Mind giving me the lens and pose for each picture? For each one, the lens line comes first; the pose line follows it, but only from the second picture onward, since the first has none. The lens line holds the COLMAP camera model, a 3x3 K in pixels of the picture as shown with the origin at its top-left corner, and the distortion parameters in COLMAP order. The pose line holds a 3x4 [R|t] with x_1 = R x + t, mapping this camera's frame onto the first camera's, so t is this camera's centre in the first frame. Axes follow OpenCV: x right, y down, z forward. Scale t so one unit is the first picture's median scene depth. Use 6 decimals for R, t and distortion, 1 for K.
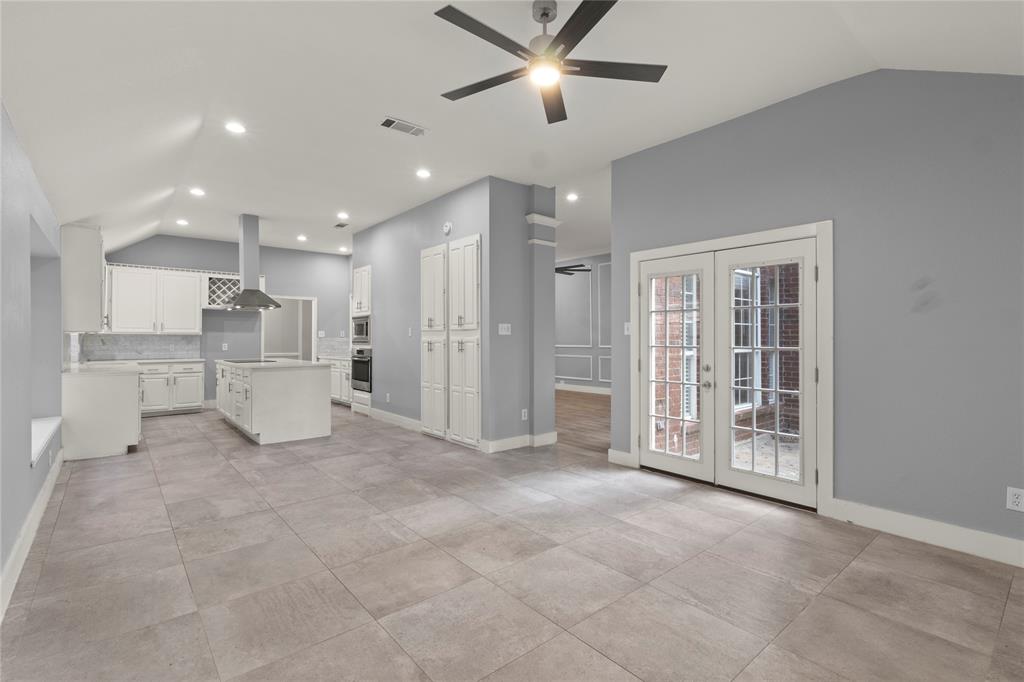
lens RADIAL K [[474.6, 0, 507.8], [0, 474.6, 335.0], [0, 0, 1]] dist [0.004764, -0.000239]
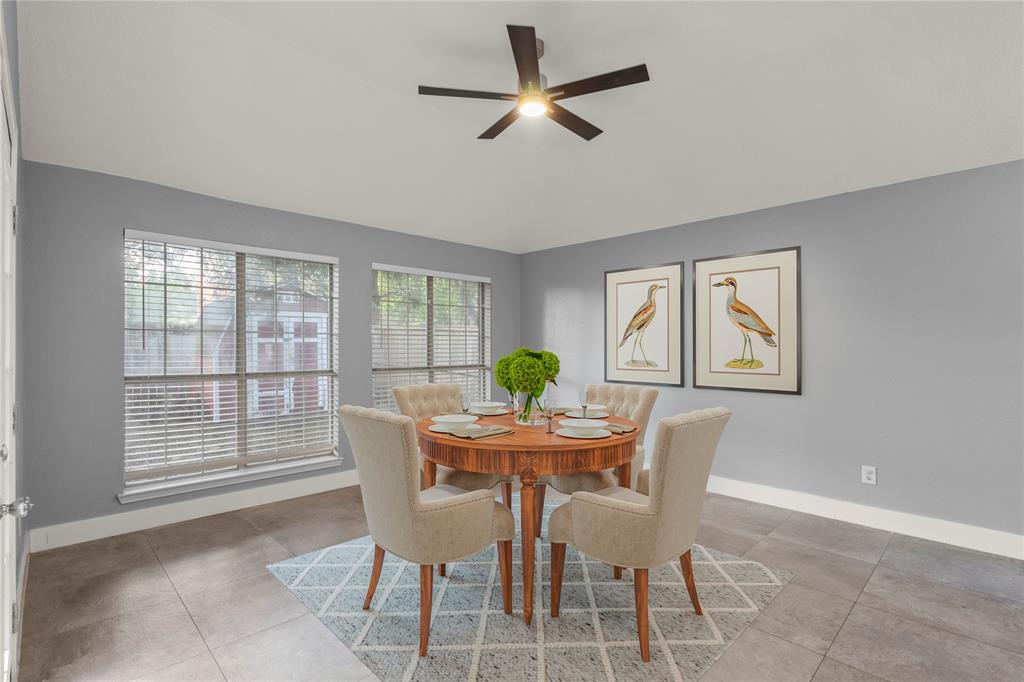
lens RADIAL K [[474.6, 0, 513.1], [0, 474.6, 344.3], [0, 0, 1]] dist [0.004764, -0.000239]
pose [[-0.995855, -0.005389, -0.090792, 0.095903], [-0.004231, 0.999907, -0.012939, 0.005695], [0.090853, -0.012501, -0.995786, 0.904644]]
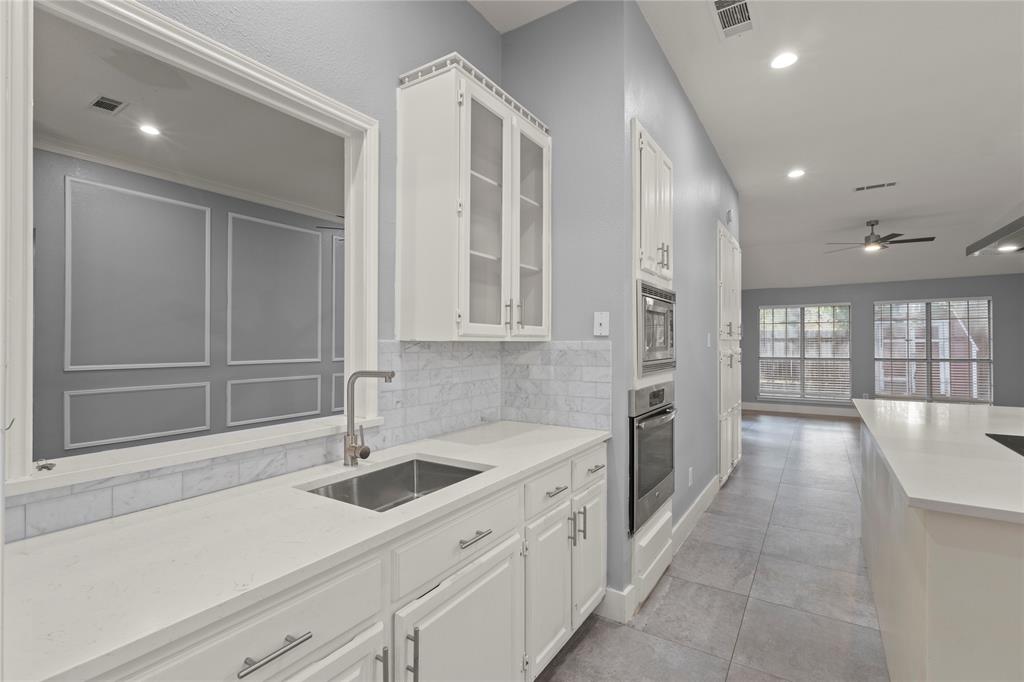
lens RADIAL K [[474.6, 0, 501.8], [0, 474.6, 338.8], [0, 0, 1]] dist [0.004764, -0.000239]
pose [[-0.286818, 0.008530, 0.957947, -0.804337], [-0.006711, 0.999918, -0.010913, -0.000120], [-0.957962, -0.009559, -0.286737, 1.610261]]
